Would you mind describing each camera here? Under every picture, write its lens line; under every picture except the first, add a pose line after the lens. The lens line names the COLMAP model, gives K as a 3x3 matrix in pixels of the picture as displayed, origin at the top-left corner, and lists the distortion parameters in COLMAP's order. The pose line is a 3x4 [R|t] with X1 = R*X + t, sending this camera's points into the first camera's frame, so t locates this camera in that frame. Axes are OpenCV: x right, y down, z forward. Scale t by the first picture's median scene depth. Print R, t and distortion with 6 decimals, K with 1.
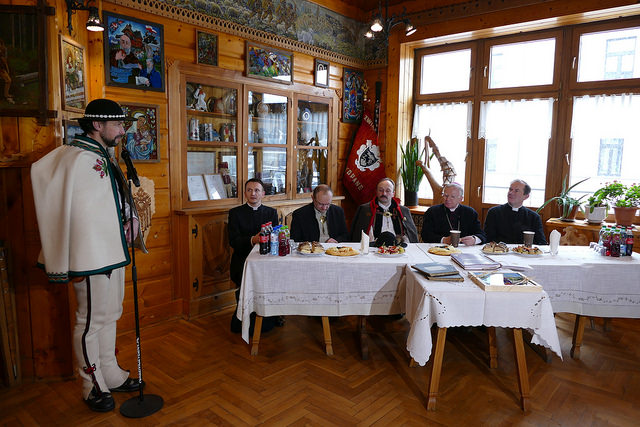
lens RADIAL K [[450.6, 0, 319.4], [0, 450.6, 211.7], [0, 0, 1]] dist [-0.021539, 0.008300]
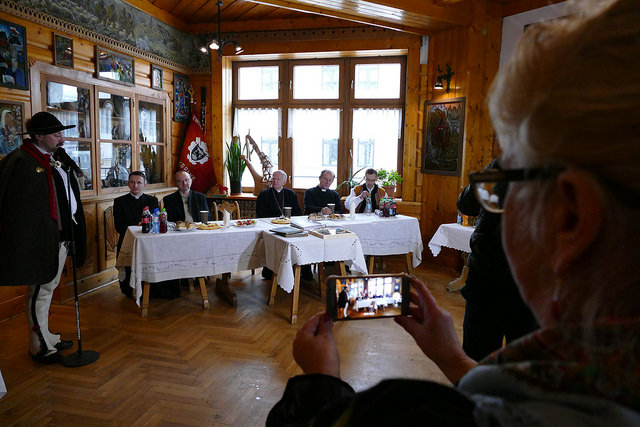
lens RADIAL K [[450.6, 0, 315.7], [0, 450.6, 213.0], [0, 0, 1]] dist [-0.021539, 0.008300]
pose [[0.890047, -0.058130, 0.452148, -0.185950], [0.052167, 0.998309, 0.025657, 0.024216], [-0.452875, 0.000751, 0.891574, -0.195083]]
